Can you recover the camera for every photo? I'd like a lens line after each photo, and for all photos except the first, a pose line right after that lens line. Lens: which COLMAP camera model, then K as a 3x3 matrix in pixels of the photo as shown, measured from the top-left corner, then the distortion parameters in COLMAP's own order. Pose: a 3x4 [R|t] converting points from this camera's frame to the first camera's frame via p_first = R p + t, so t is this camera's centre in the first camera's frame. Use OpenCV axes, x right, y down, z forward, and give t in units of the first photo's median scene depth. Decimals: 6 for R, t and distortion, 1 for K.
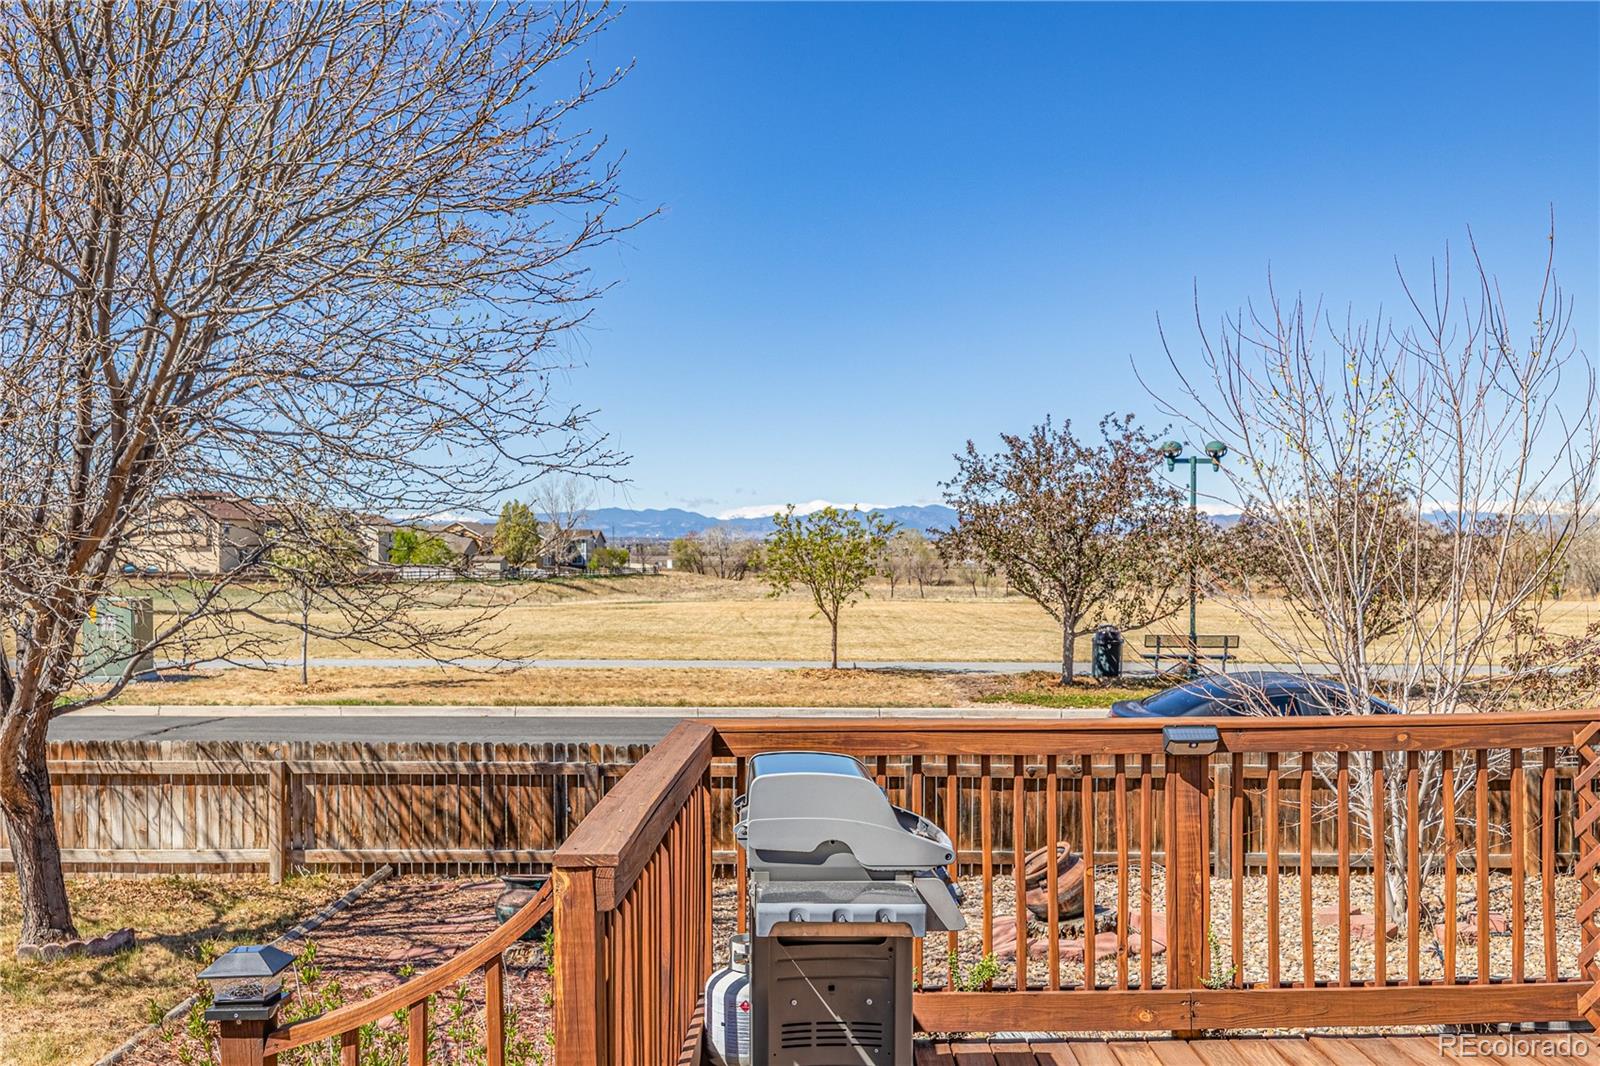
lens RADIAL K [[1582.6, 0, 797.1], [0, 1582.6, 541.4], [0, 0, 1]] dist [0.003786, 0.000000]
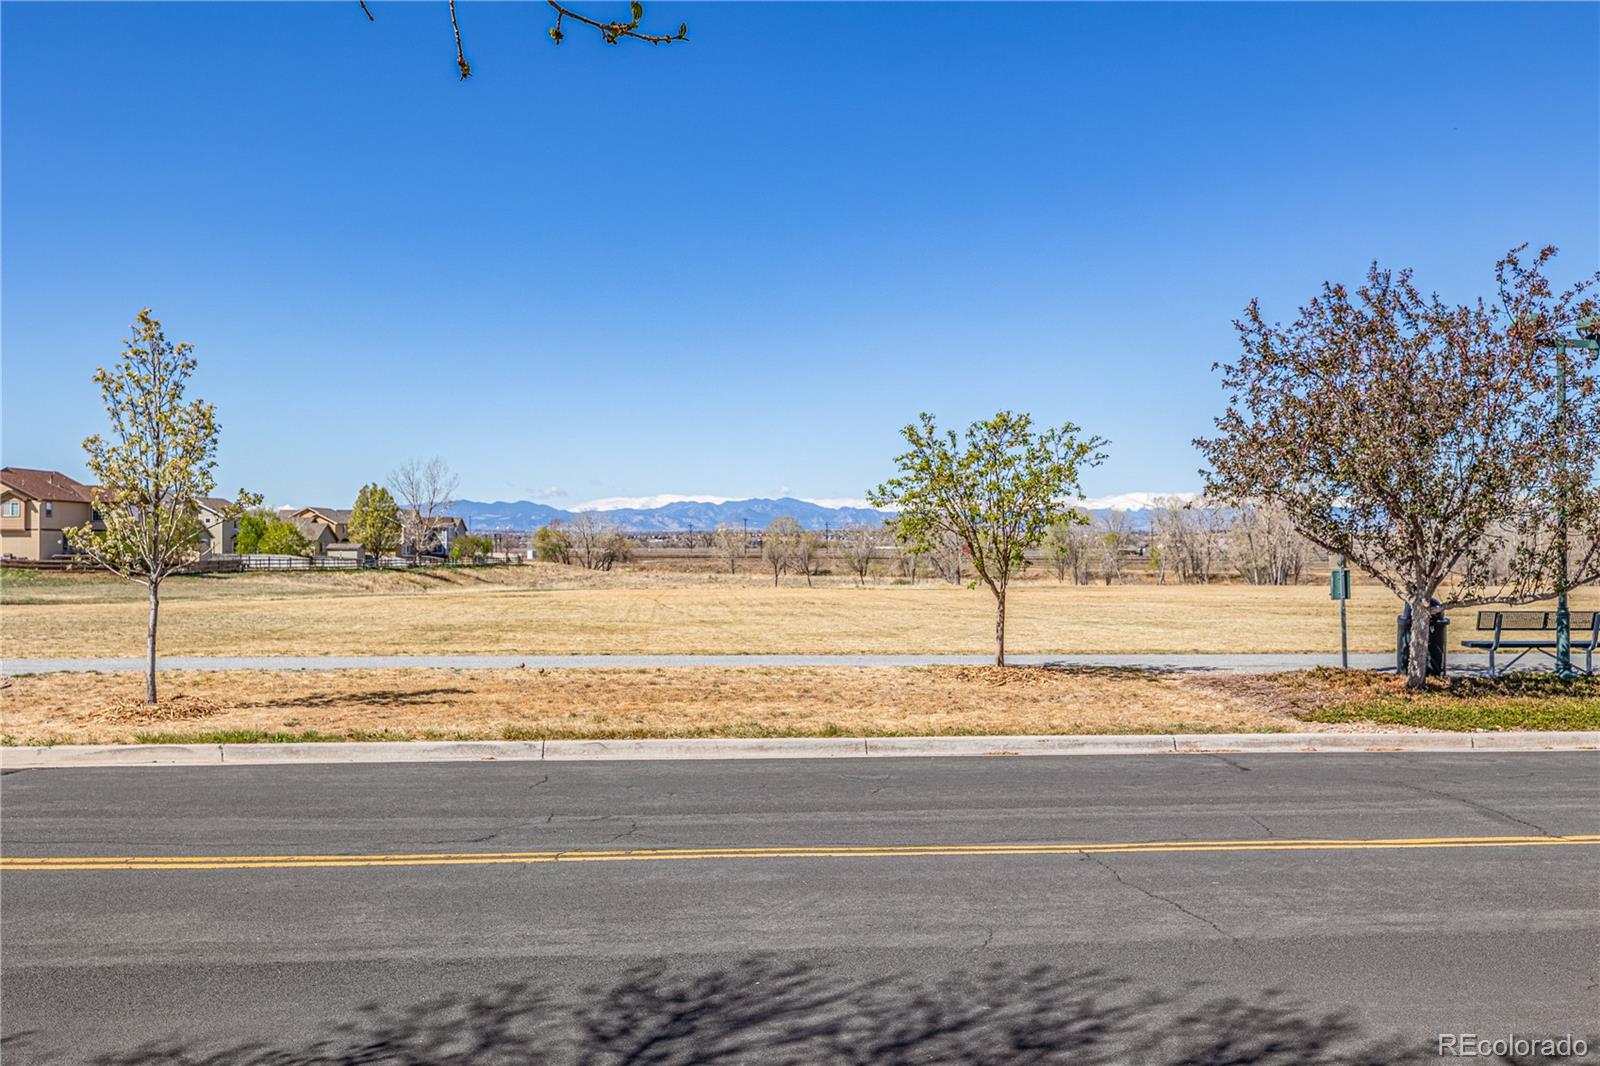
lens RADIAL K [[1582.6, 0, 804.7], [0, 1582.6, 532.0], [0, 0, 1]] dist [0.003786, 0.000000]
pose [[0.995281, -0.000135, 0.097031, -0.123657], [0.000253, 0.999999, -0.001197, 0.027515], [-0.097030, 0.001216, 0.995281, 0.382800]]
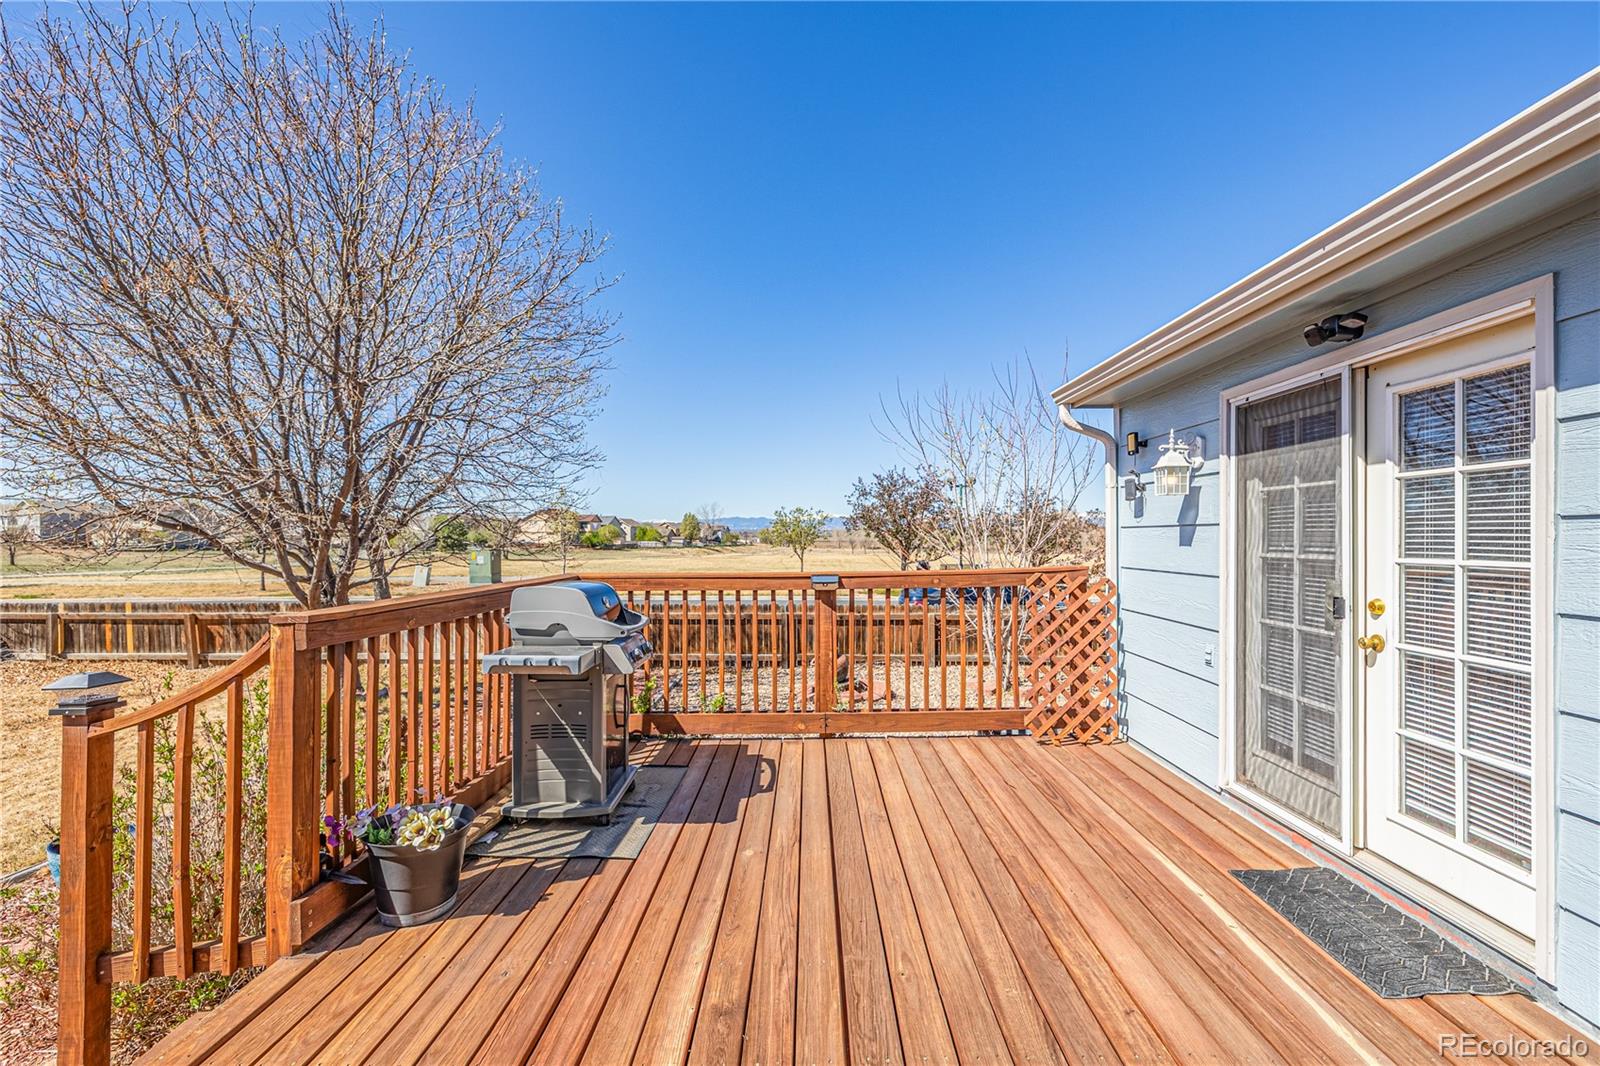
lens RADIAL K [[682.2, 0, 799.7], [0, 682.2, 524.8], [0, 0, 1]] dist [0.000831, 0.000364]
pose [[0.999743, -0.003471, -0.022416, 0.044298], [0.003265, 0.999952, -0.009189, 0.011809], [0.022447, 0.009114, 0.999706, 0.031819]]
